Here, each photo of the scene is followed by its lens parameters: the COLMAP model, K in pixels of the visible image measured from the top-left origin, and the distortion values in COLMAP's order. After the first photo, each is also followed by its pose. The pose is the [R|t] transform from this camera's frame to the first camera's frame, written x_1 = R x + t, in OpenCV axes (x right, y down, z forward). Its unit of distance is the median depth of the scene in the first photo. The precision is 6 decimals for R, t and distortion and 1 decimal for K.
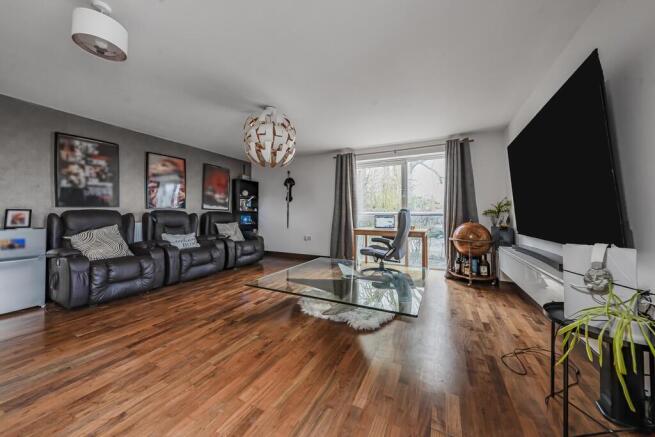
lens RADIAL K [[231.1, 0, 324.9], [0, 231.1, 207.3], [0, 0, 1]] dist [-0.000674, 0.000002]
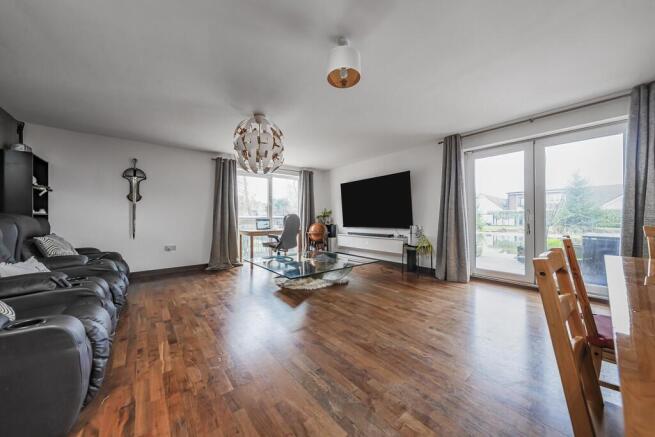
lens RADIAL K [[229.5, 0, 325.7], [0, 229.5, 219.5], [0, 0, 1]] dist [0.000317, -0.000034]
pose [[0.407421, -0.010242, 0.913183, -0.869543], [-0.021858, 0.999541, 0.020963, 0.005526], [-0.912979, -0.028501, 0.407010, 0.249592]]
